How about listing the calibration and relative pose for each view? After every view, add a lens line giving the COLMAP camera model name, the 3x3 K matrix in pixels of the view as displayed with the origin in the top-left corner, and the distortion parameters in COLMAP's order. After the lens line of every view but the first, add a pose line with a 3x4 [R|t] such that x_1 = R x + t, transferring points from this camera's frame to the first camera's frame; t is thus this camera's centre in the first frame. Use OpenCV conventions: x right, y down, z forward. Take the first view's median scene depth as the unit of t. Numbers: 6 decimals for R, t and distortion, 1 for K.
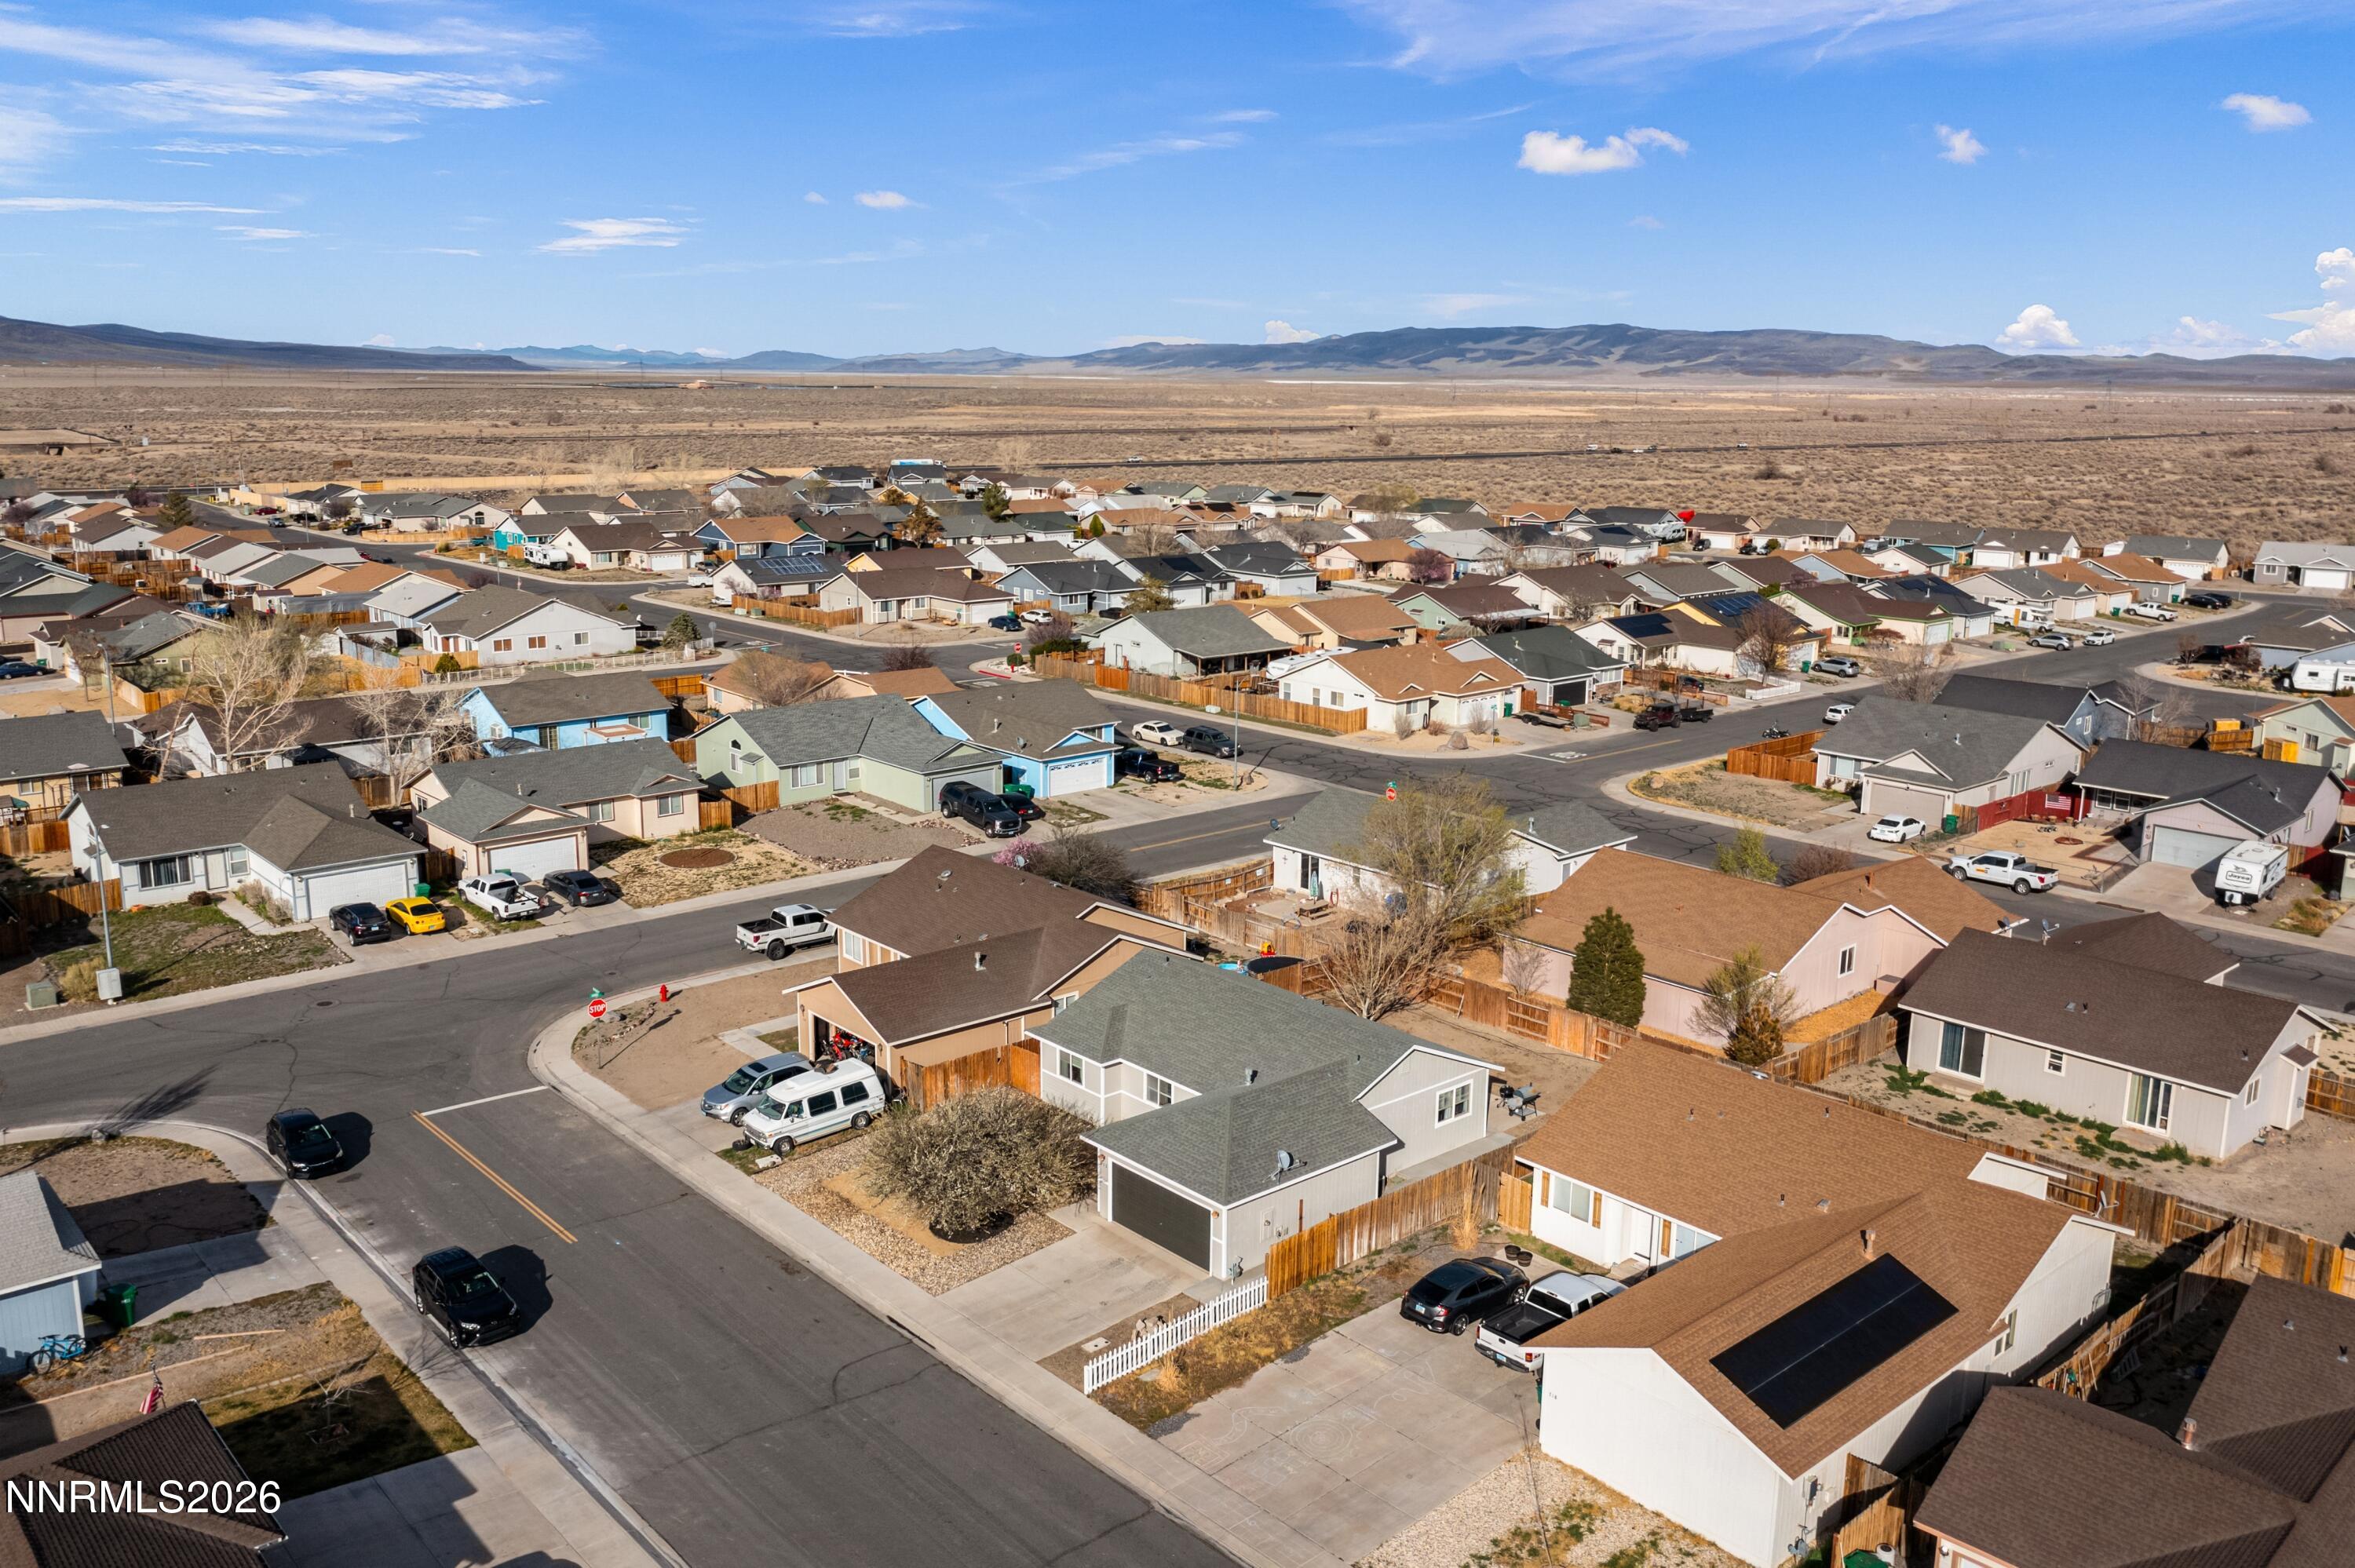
lens RADIAL K [[1865.0, 0, 1177.5], [0, 1865.0, 784.0], [0, 0, 1]] dist [-0.006756, 0.001631]
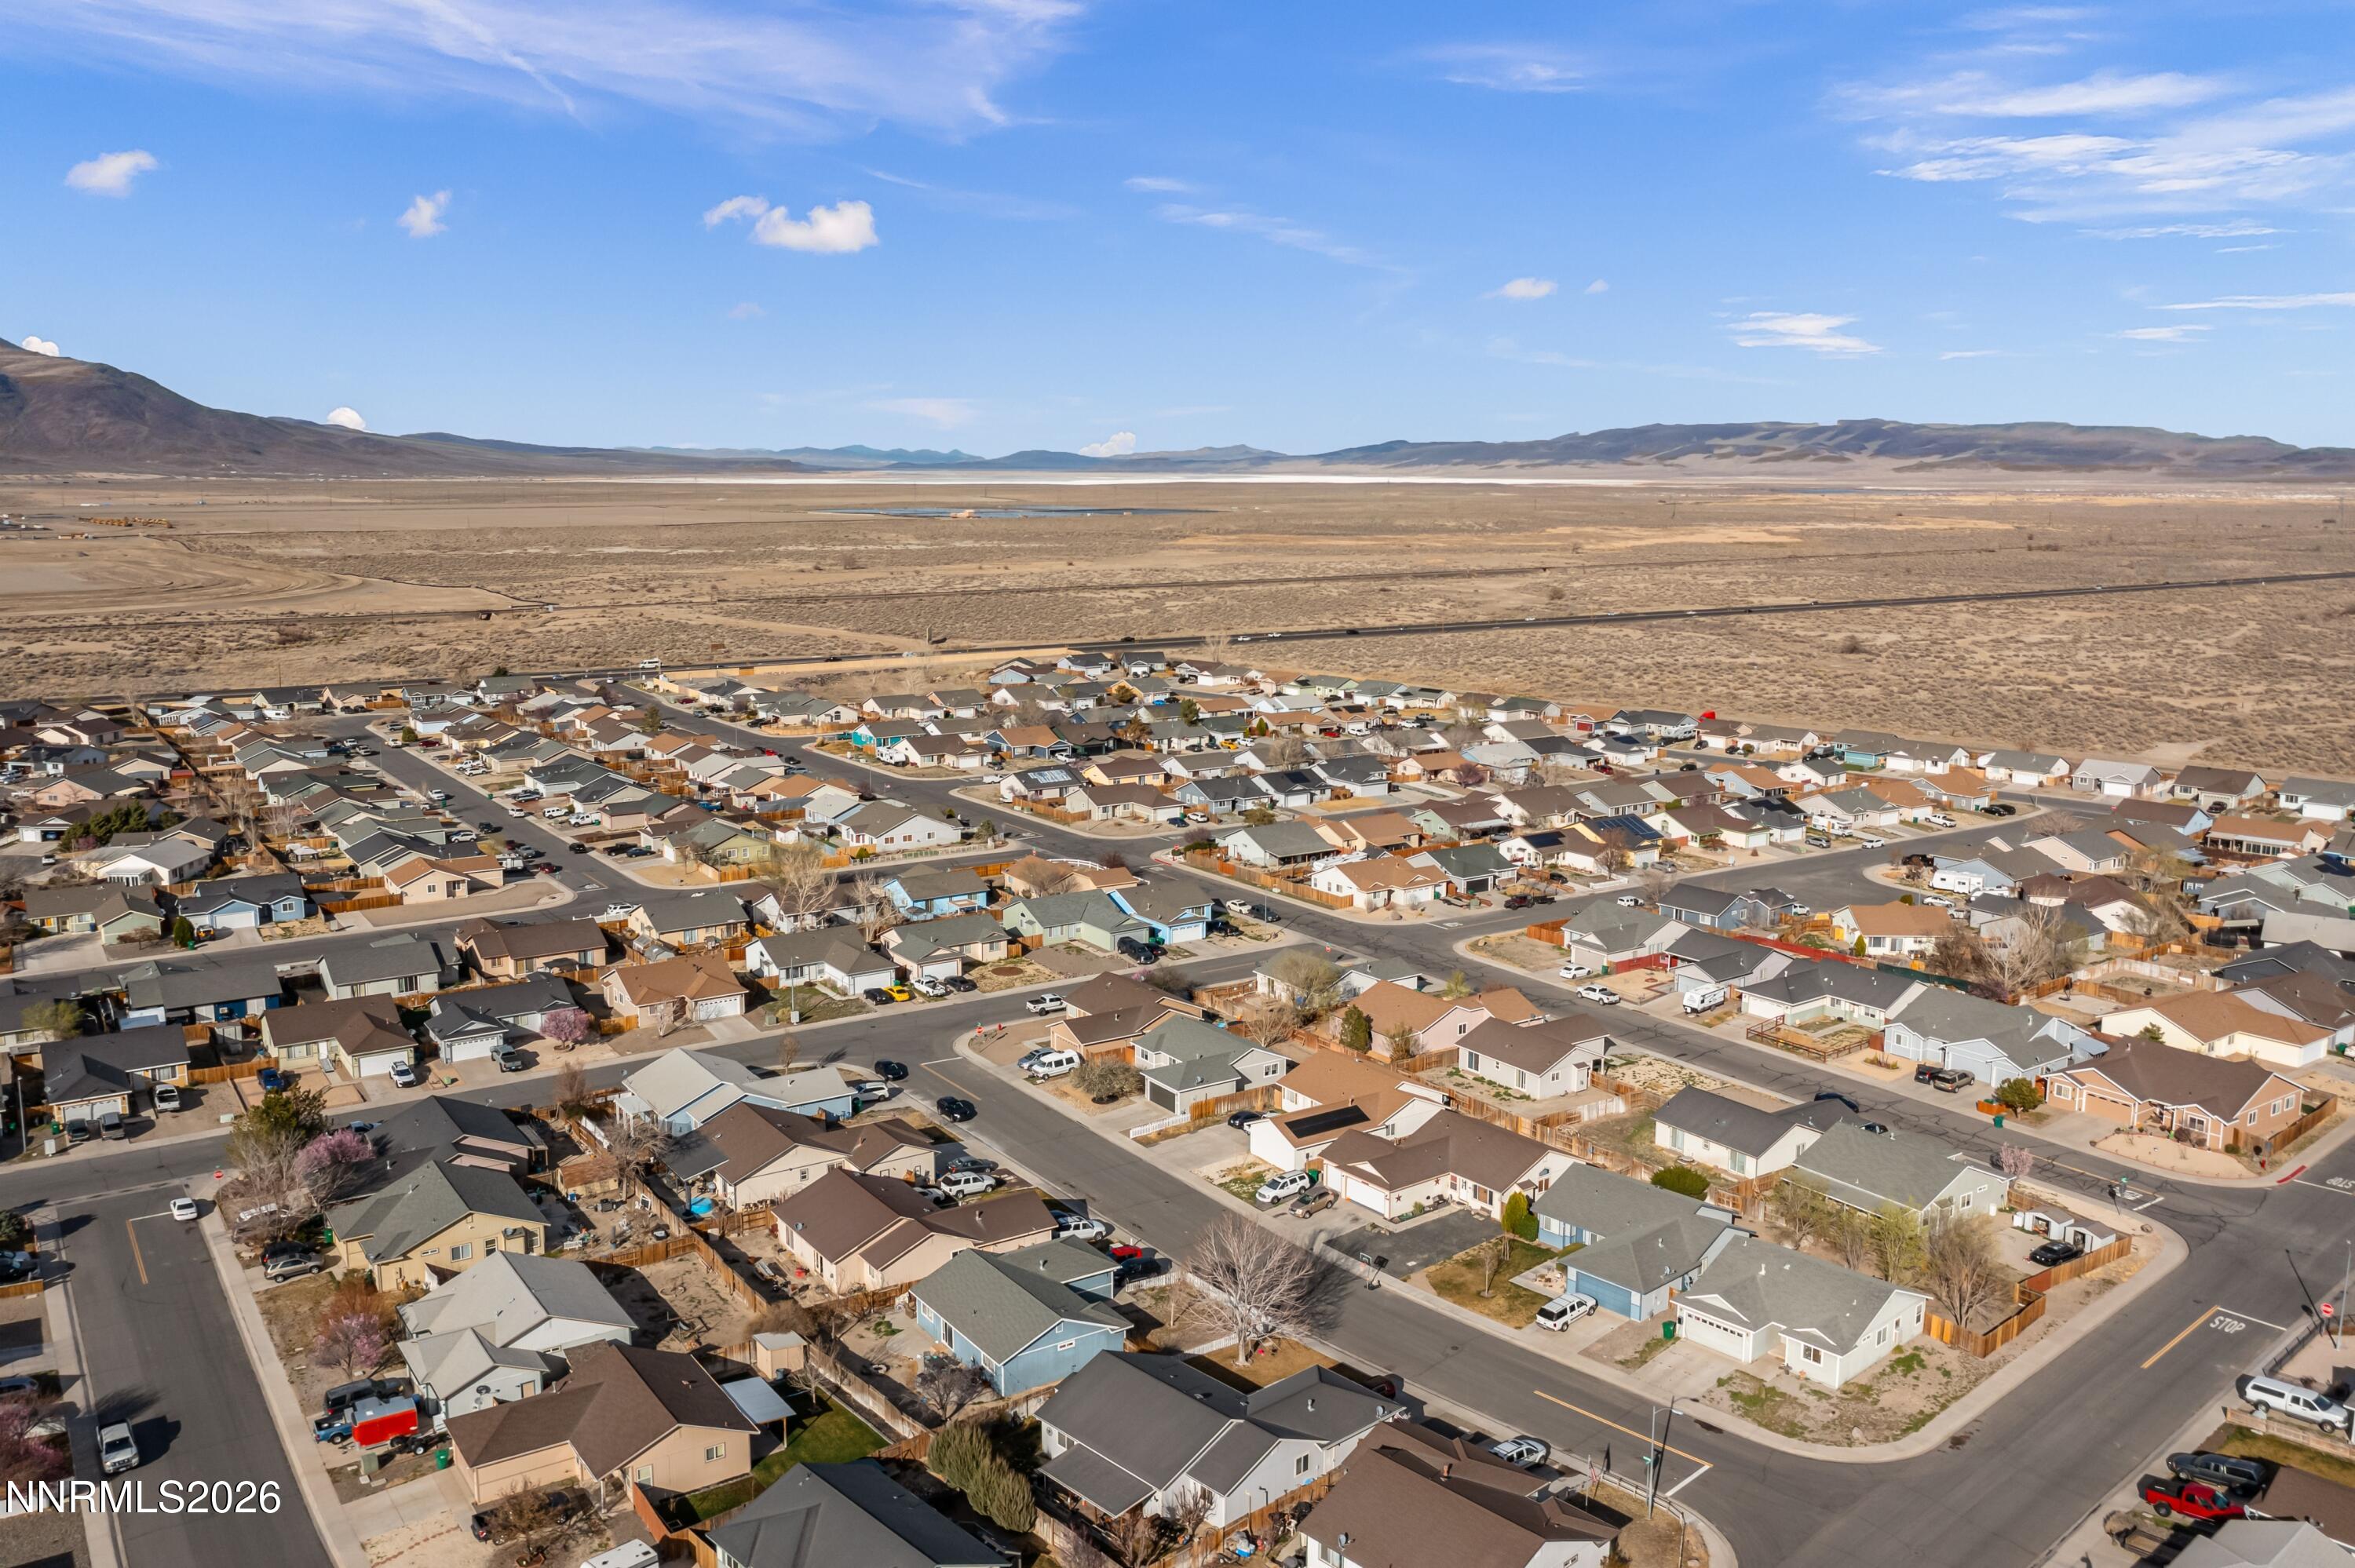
lens RADIAL K [[1851.7, 0, 1178.3], [0, 1851.7, 765.9], [0, 0, 1]] dist [-0.004958, 0.000601]
pose [[0.991446, 0.013531, -0.129818, 0.207642], [-0.020959, 0.998210, -0.056018, -0.077066], [0.128827, 0.058259, 0.989954, -1.065819]]
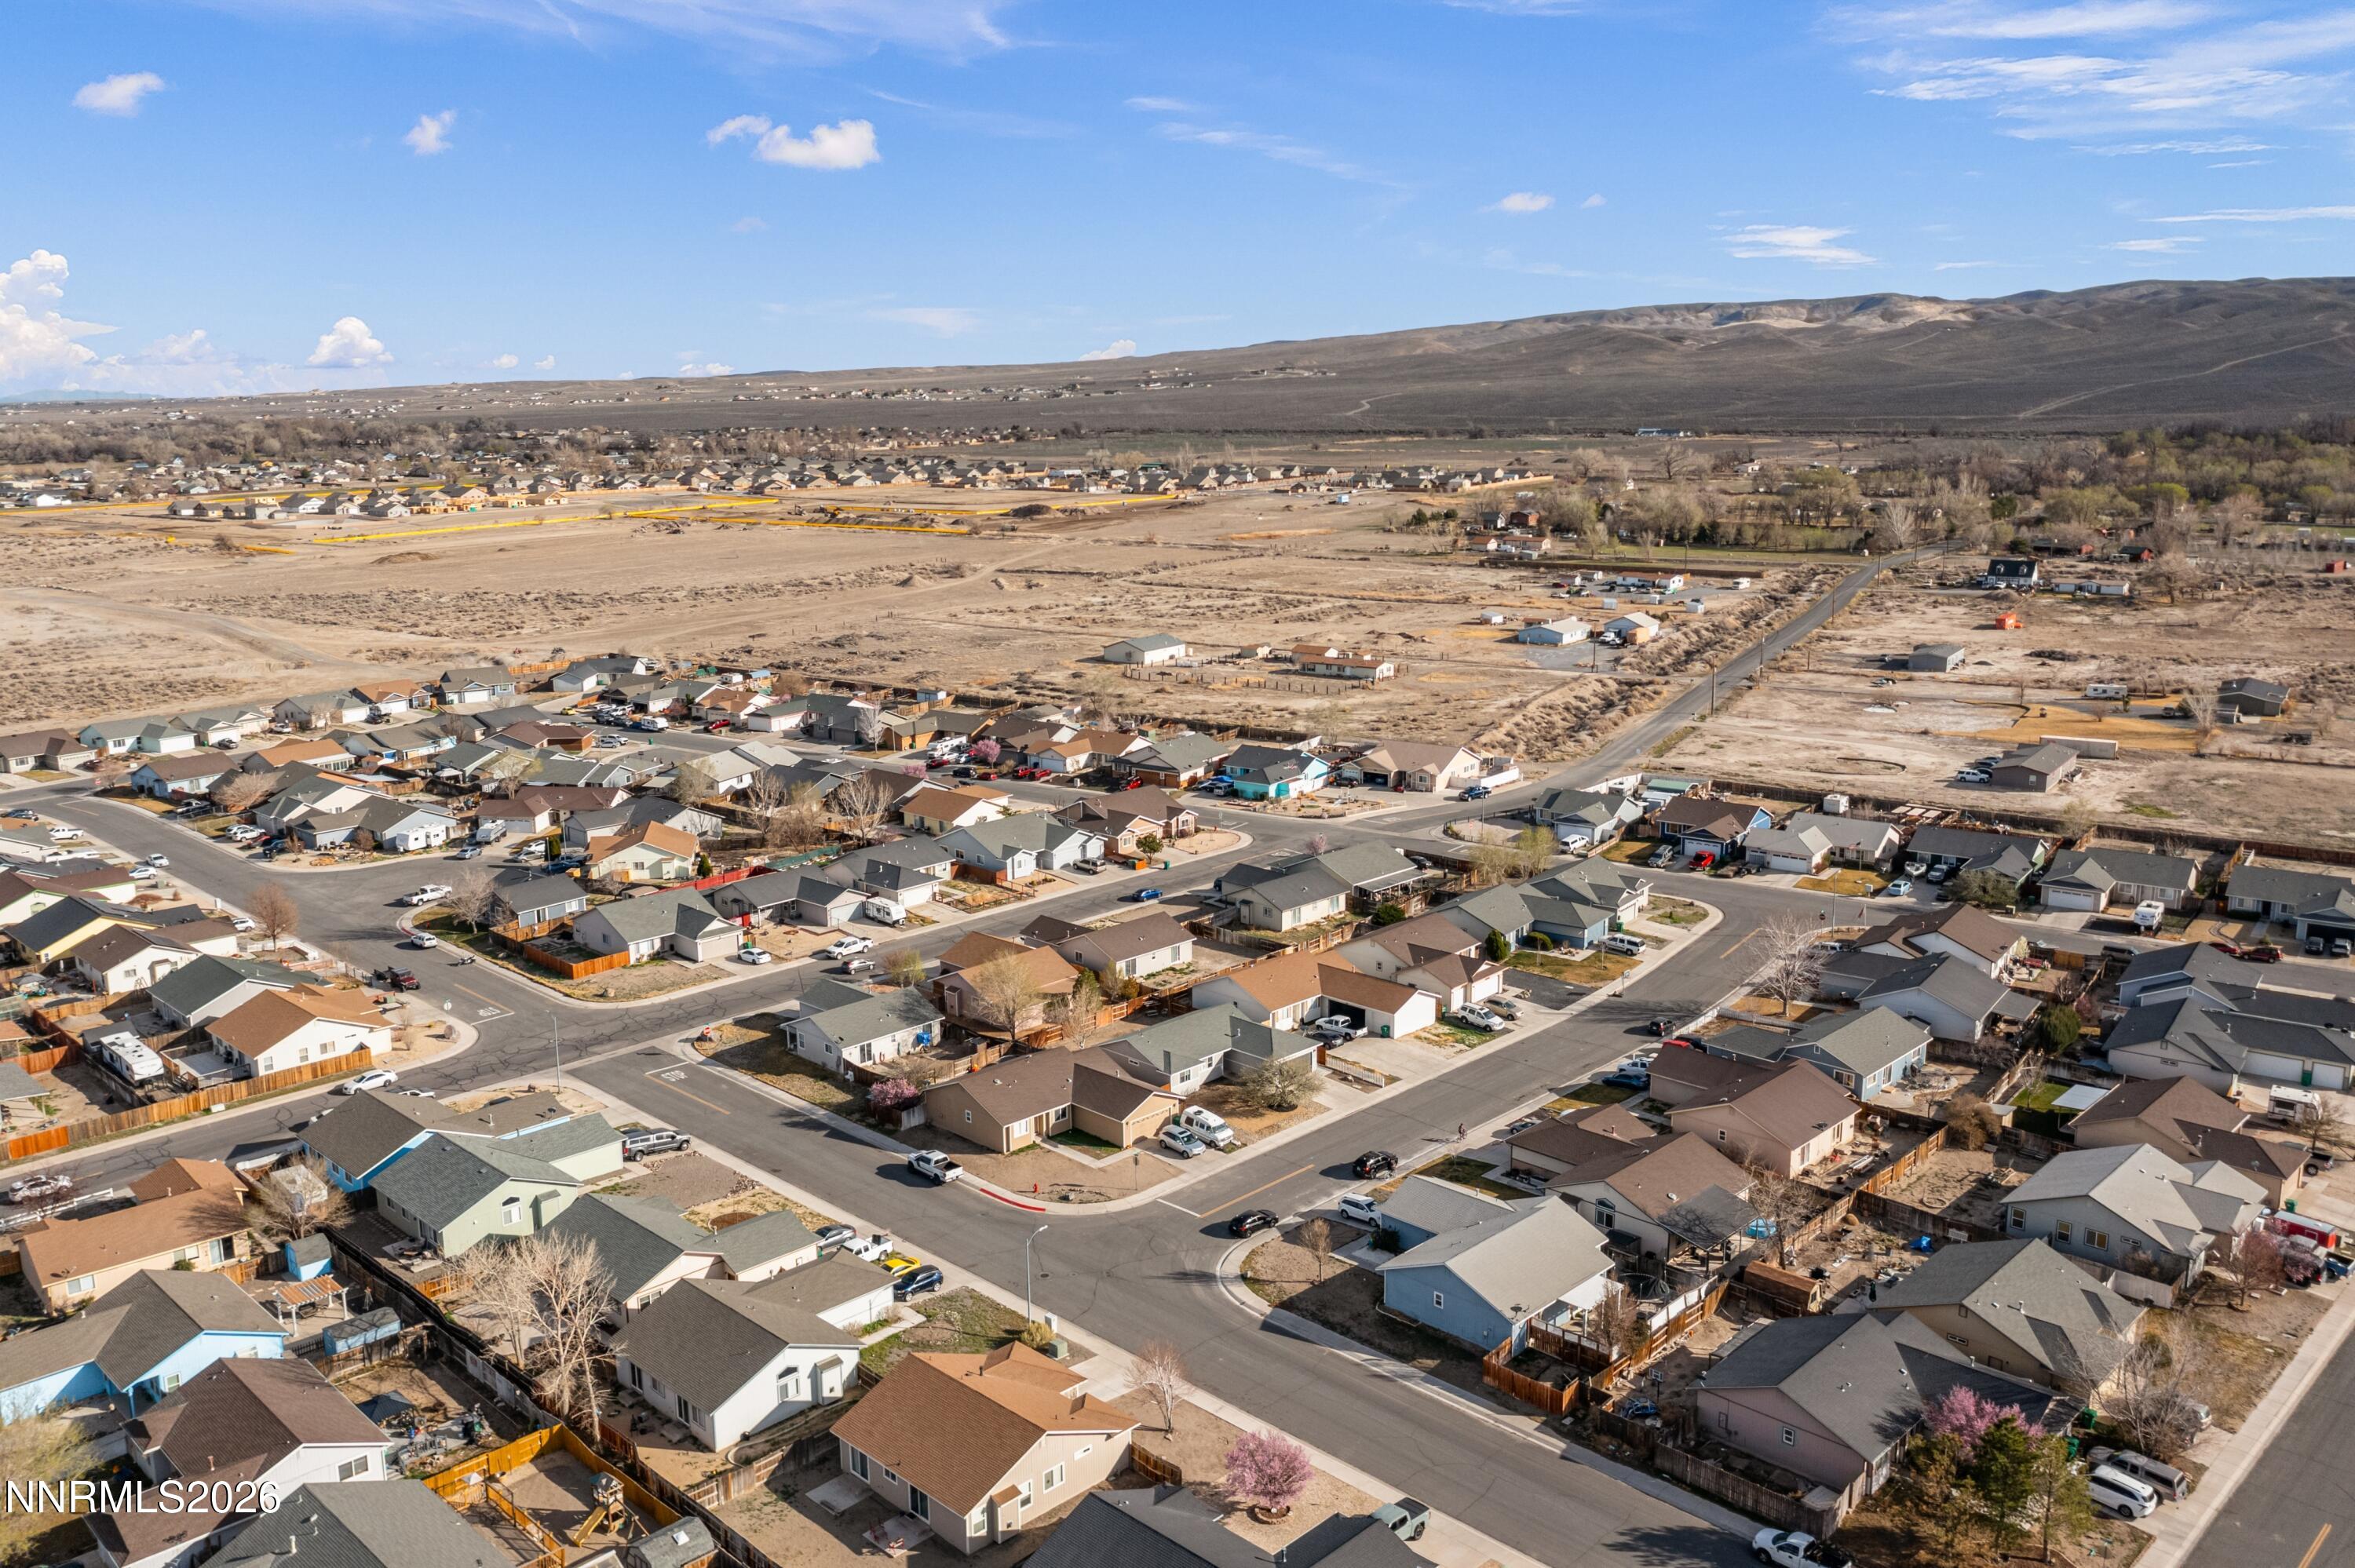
lens RADIAL K [[1851.7, 0, 1178.3], [0, 1851.7, 765.9], [0, 0, 1]] dist [-0.004958, 0.000601]
pose [[-0.072014, -0.203614, 0.976399, -1.386924], [0.221788, 0.951162, 0.214709, -0.450801], [-0.972432, 0.232016, -0.023337, 0.564477]]
